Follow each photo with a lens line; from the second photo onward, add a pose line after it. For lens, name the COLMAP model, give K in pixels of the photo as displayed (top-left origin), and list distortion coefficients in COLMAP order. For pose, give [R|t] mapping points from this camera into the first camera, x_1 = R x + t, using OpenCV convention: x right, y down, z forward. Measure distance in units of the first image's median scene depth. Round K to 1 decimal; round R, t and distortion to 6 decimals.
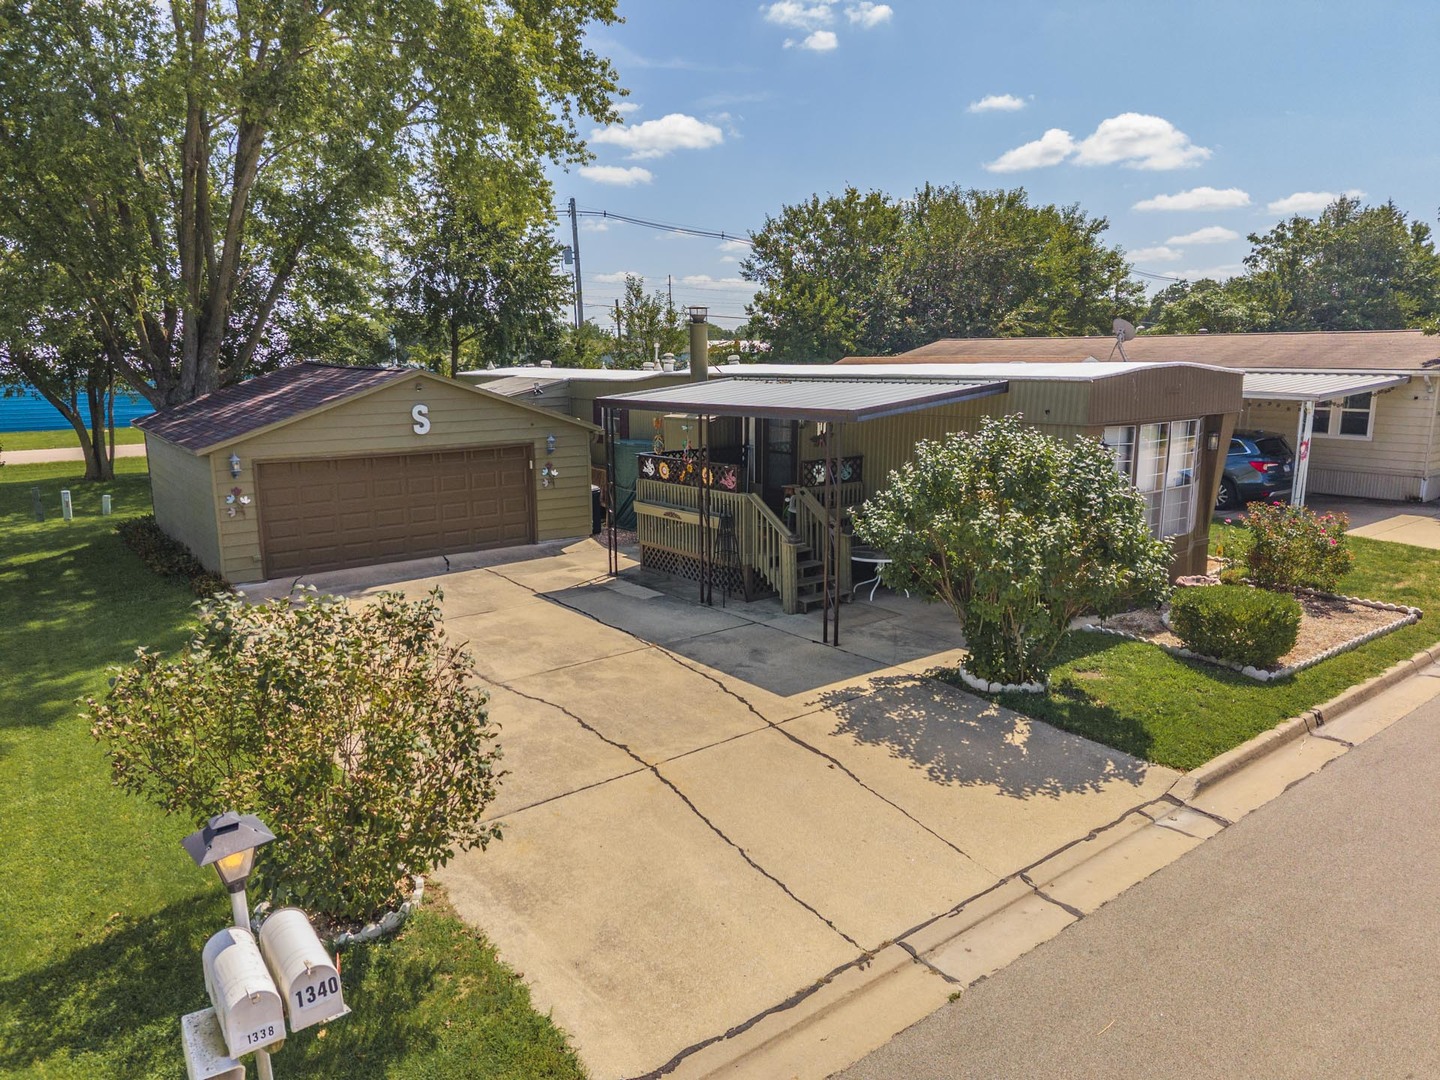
lens RADIAL K [[960.4, 0, 722.9], [0, 960.4, 544.6], [0, 0, 1]] dist [0.034491, -0.035042]
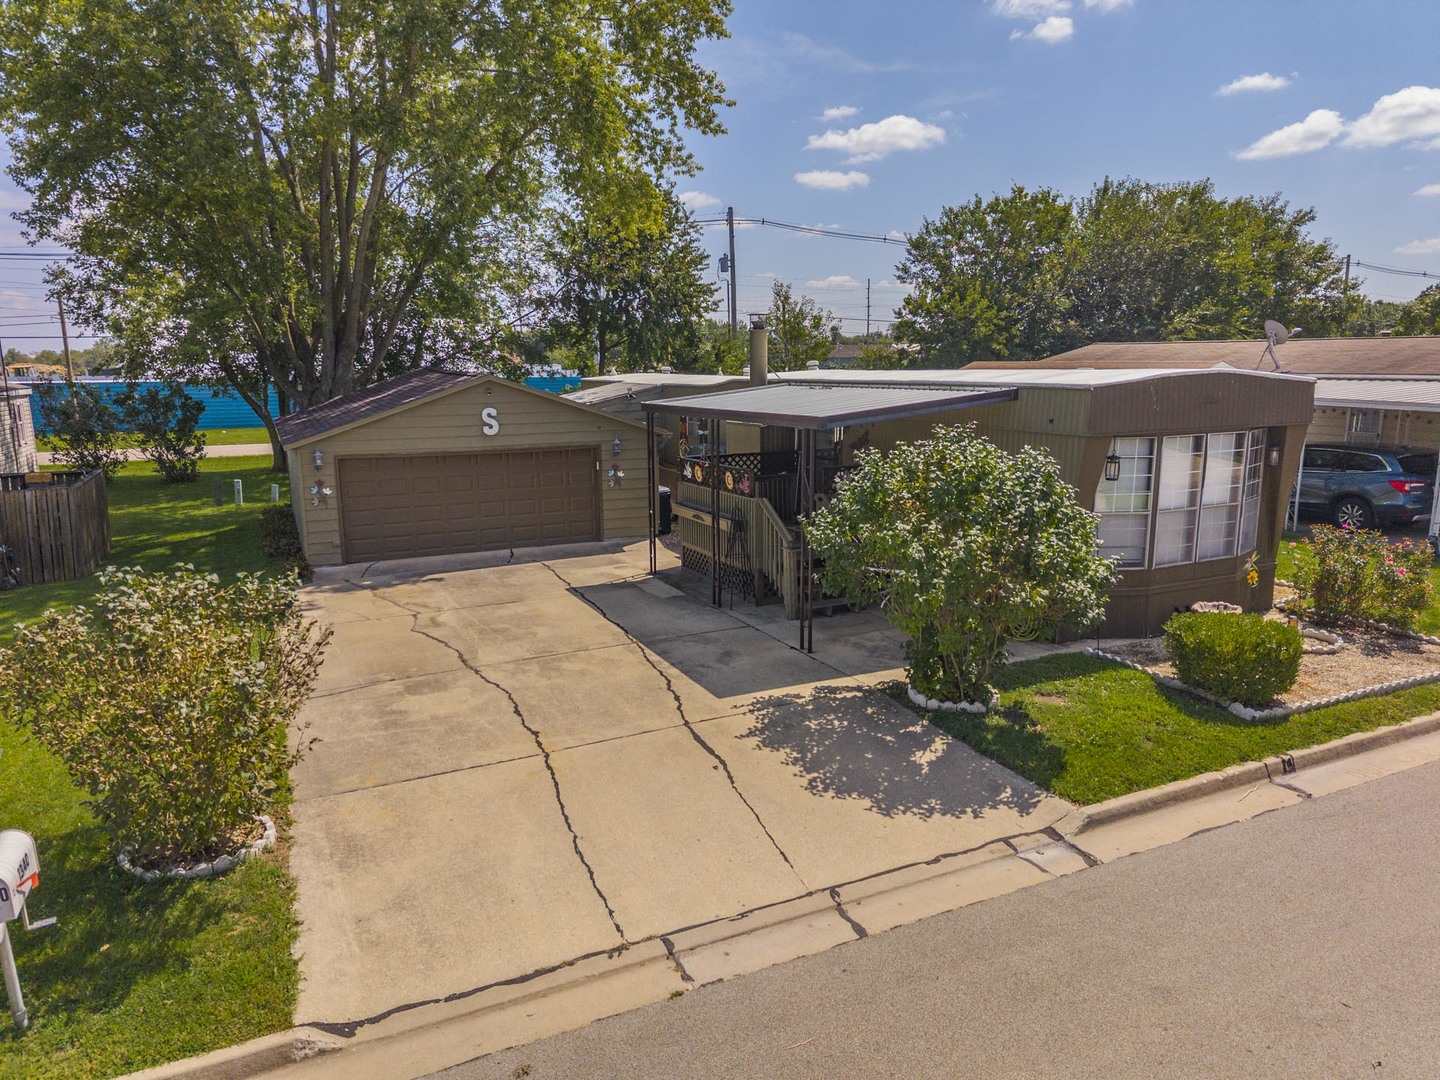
lens RADIAL K [[960.4, 0, 722.9], [0, 960.4, 544.6], [0, 0, 1]] dist [0.034491, -0.035042]
pose [[0.977483, 0.039417, -0.207299, 0.201207], [-0.040434, 0.999182, -0.000667, -0.002317], [0.207103, 0.009034, 0.978277, 0.005409]]
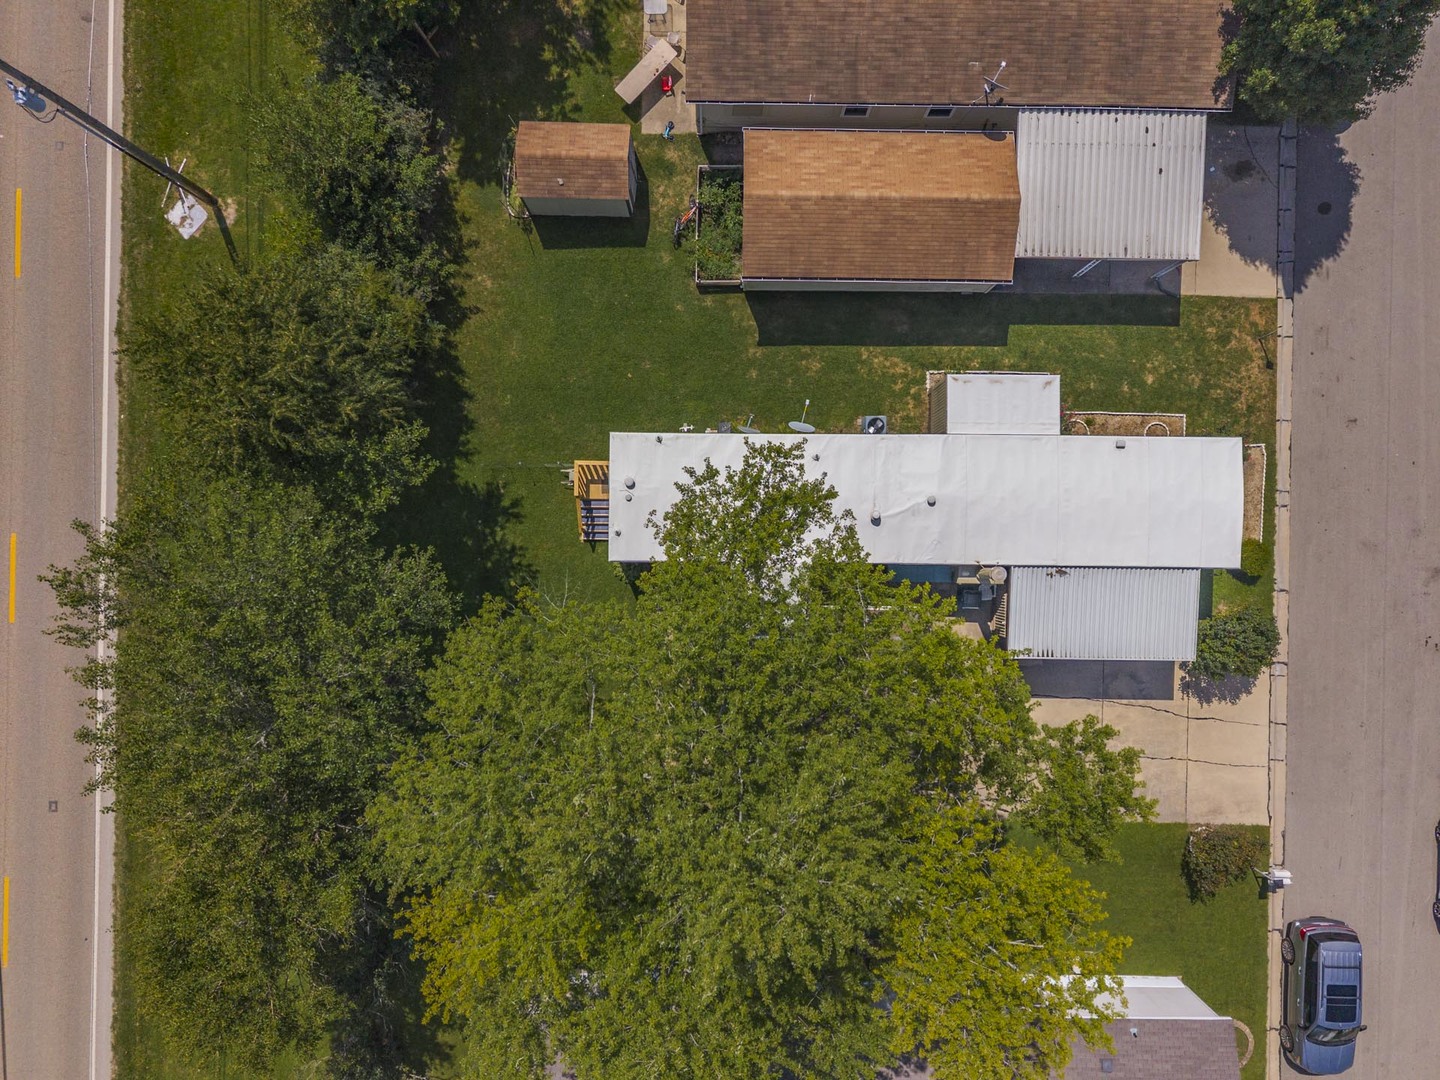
lens RADIAL K [[965.6, 0, 714.9], [0, 965.6, 545.8], [0, 0, 1]] dist [0.026039, -0.021428]
pose [[0.623921, -0.781257, 0.018953, -0.411027], [0.137294, 0.133456, 0.981499, -2.464511], [-0.769333, -0.609776, 0.190528, 1.391693]]
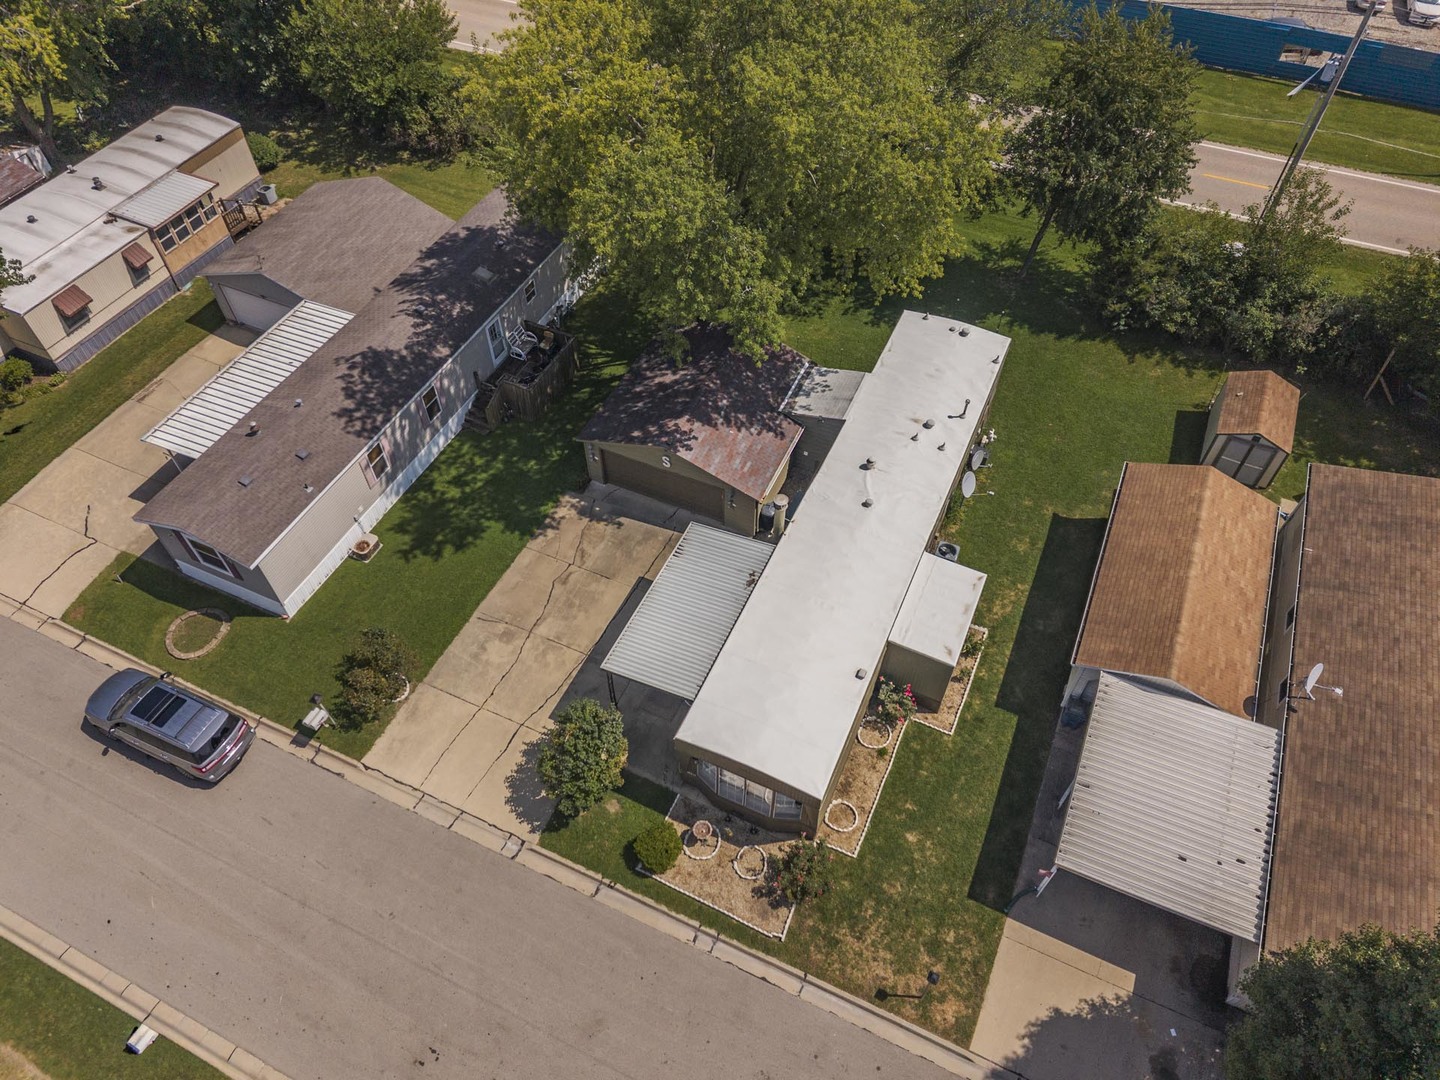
lens RADIAL K [[960.4, 0, 722.9], [0, 960.4, 544.6], [0, 0, 1]] dist [0.034491, -0.035042]
pose [[0.464560, 0.695844, -0.547709, 1.108041], [-0.177315, 0.679070, 0.712337, -1.697321], [0.867608, -0.233806, 0.438852, 0.238707]]
